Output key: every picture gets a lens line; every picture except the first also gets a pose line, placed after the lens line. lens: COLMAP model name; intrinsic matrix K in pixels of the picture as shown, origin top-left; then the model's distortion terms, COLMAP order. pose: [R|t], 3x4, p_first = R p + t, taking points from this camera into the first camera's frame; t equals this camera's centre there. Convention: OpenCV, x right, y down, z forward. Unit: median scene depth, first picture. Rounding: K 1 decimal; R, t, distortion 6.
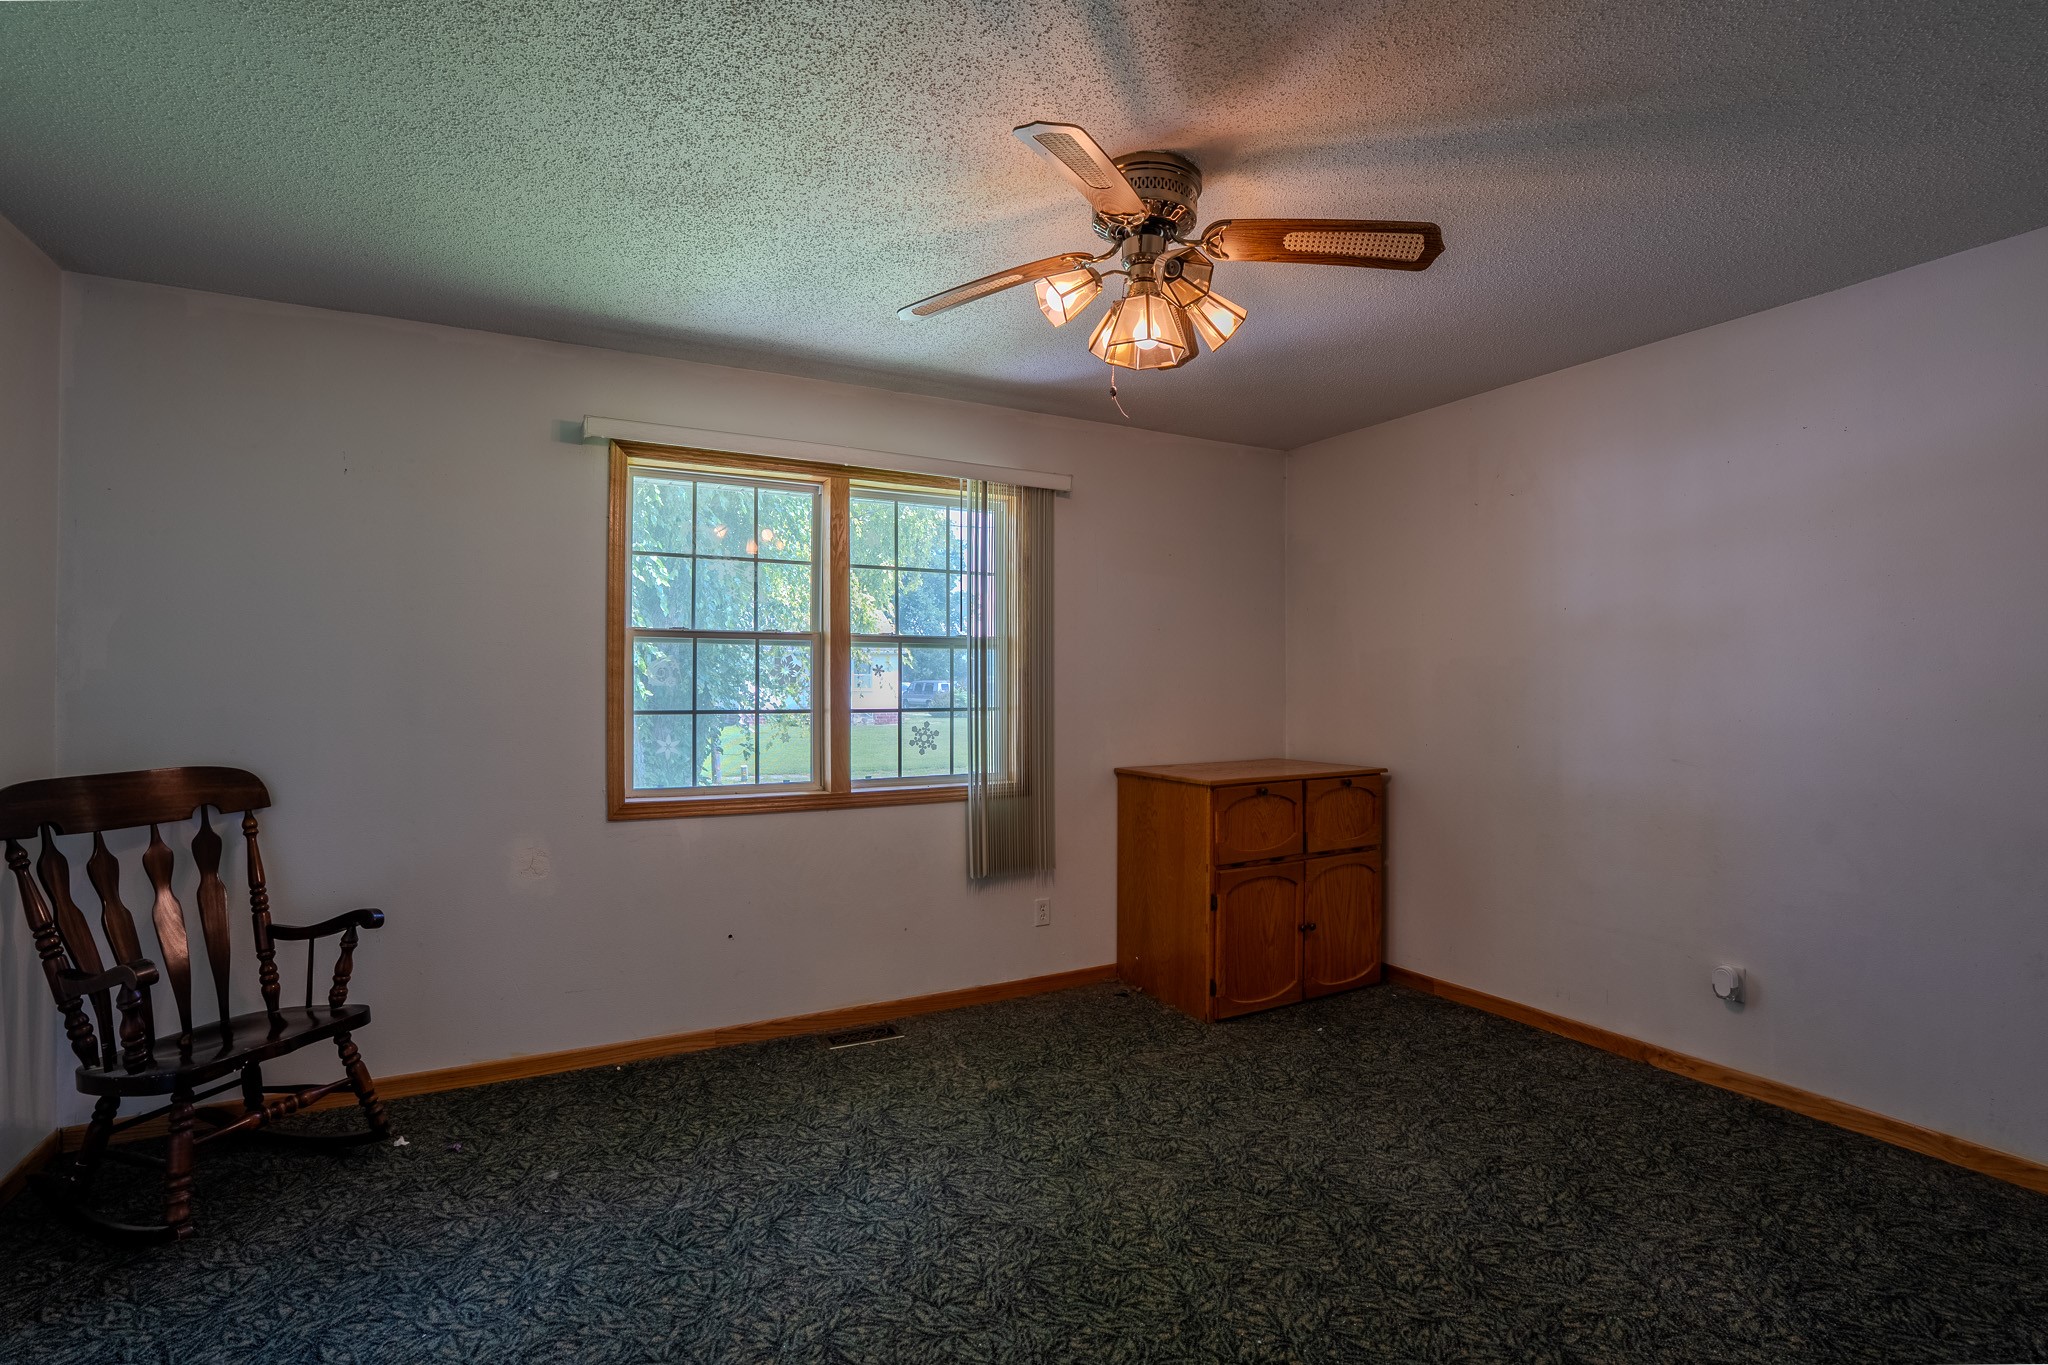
lens RADIAL K [[976.5, 0, 1015.7], [0, 976.5, 682.0], [0, 0, 1]] dist [-0.073967, 0.028246]
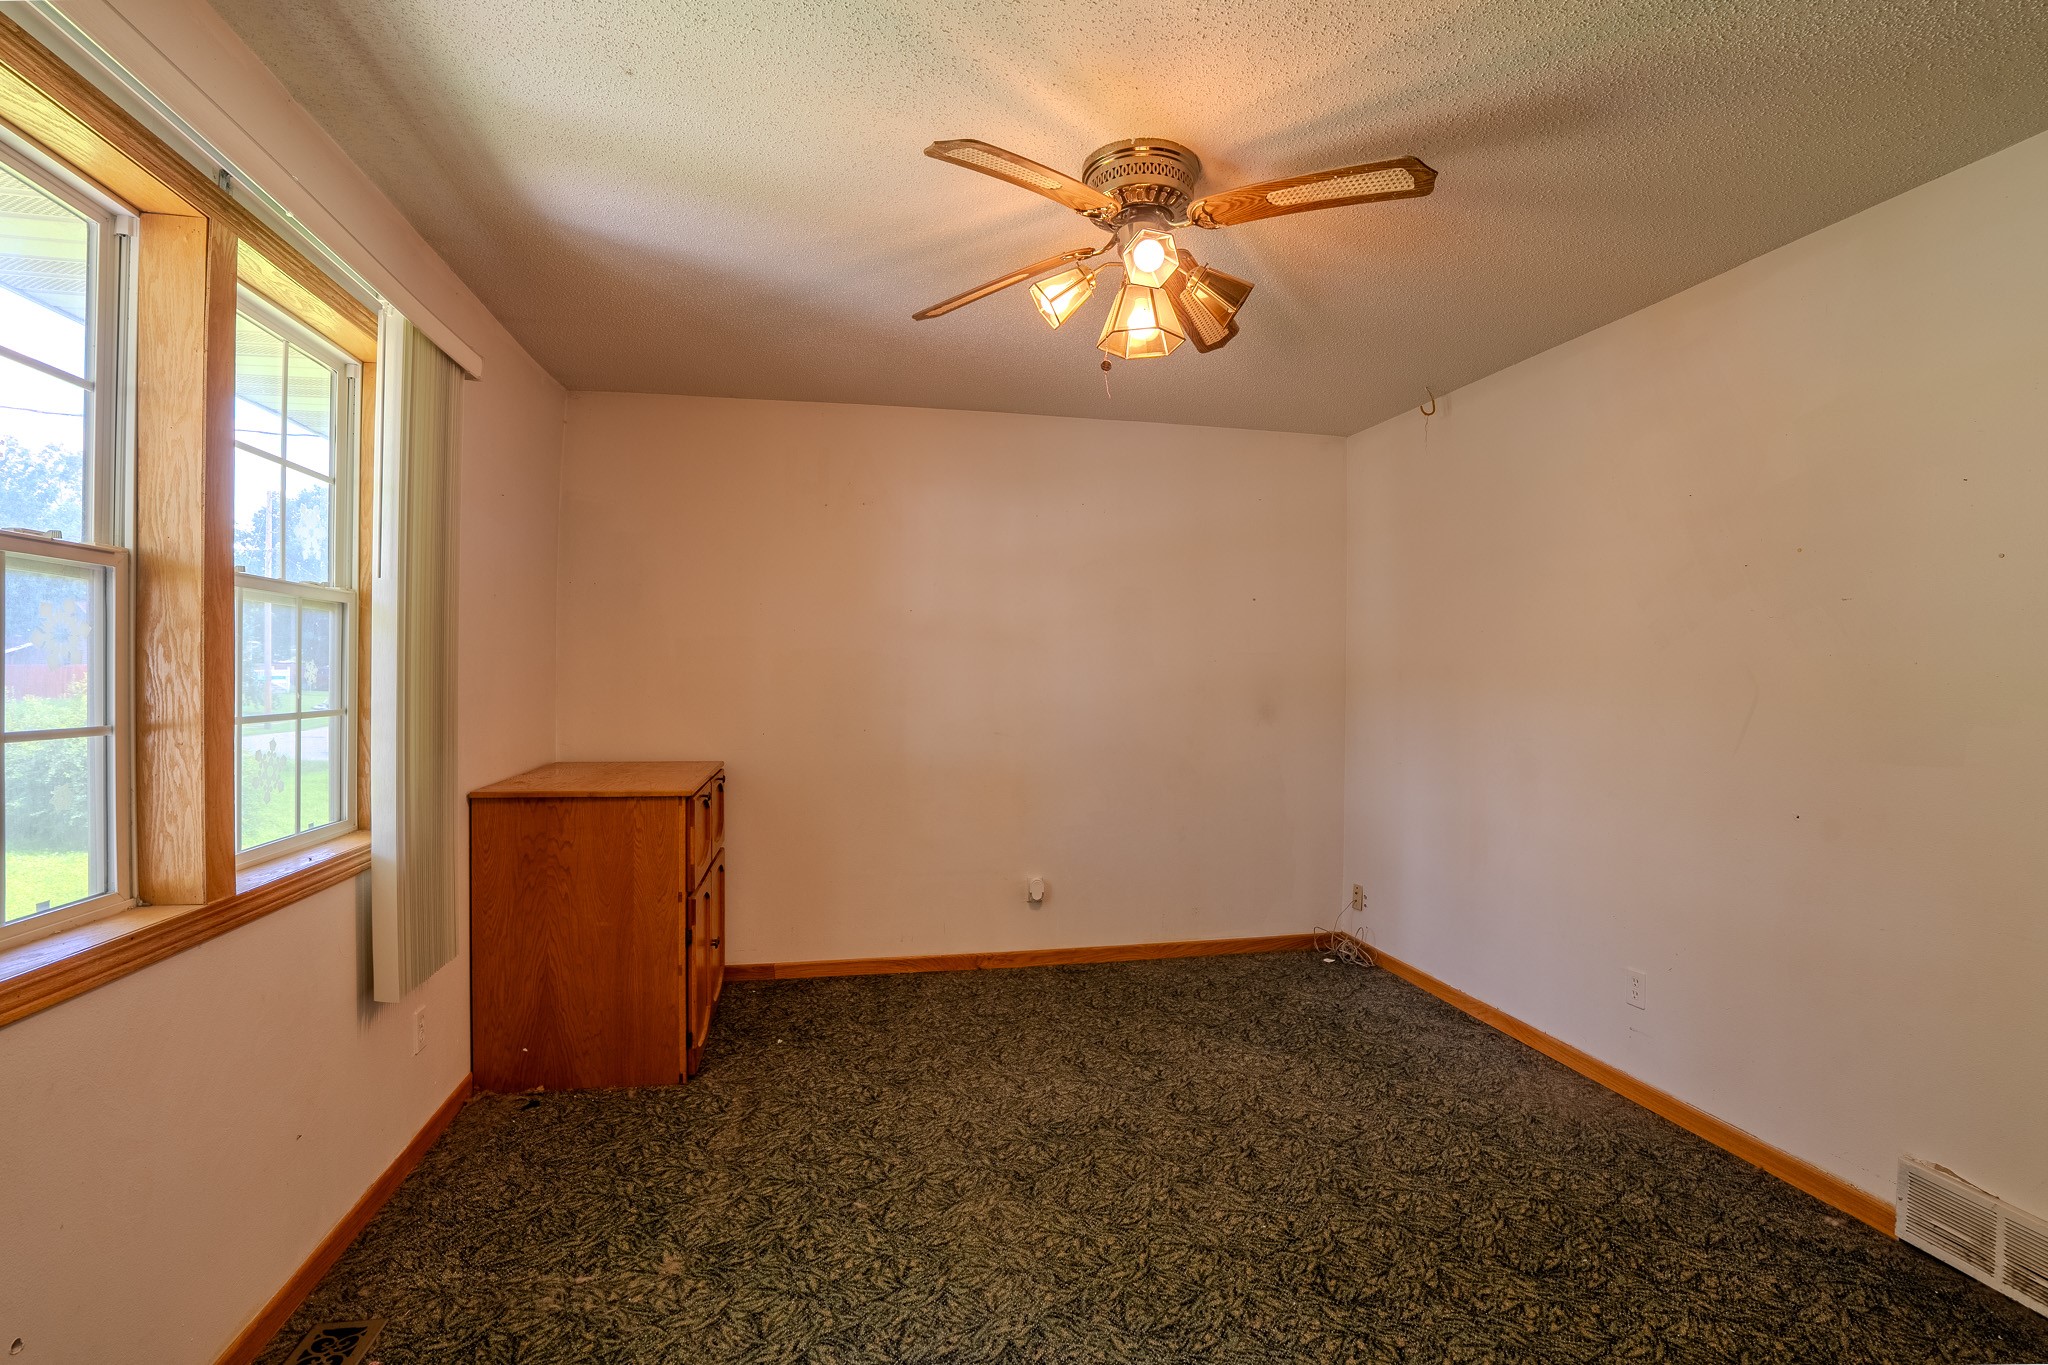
lens RADIAL K [[976.5, 0, 1015.7], [0, 976.5, 682.0], [0, 0, 1]] dist [-0.073967, 0.028246]
pose [[0.267208, -0.002741, 0.963635, -0.581882], [-0.010874, 0.999924, 0.005860, 0.002426], [-0.963578, -0.012044, 0.267158, 0.582645]]
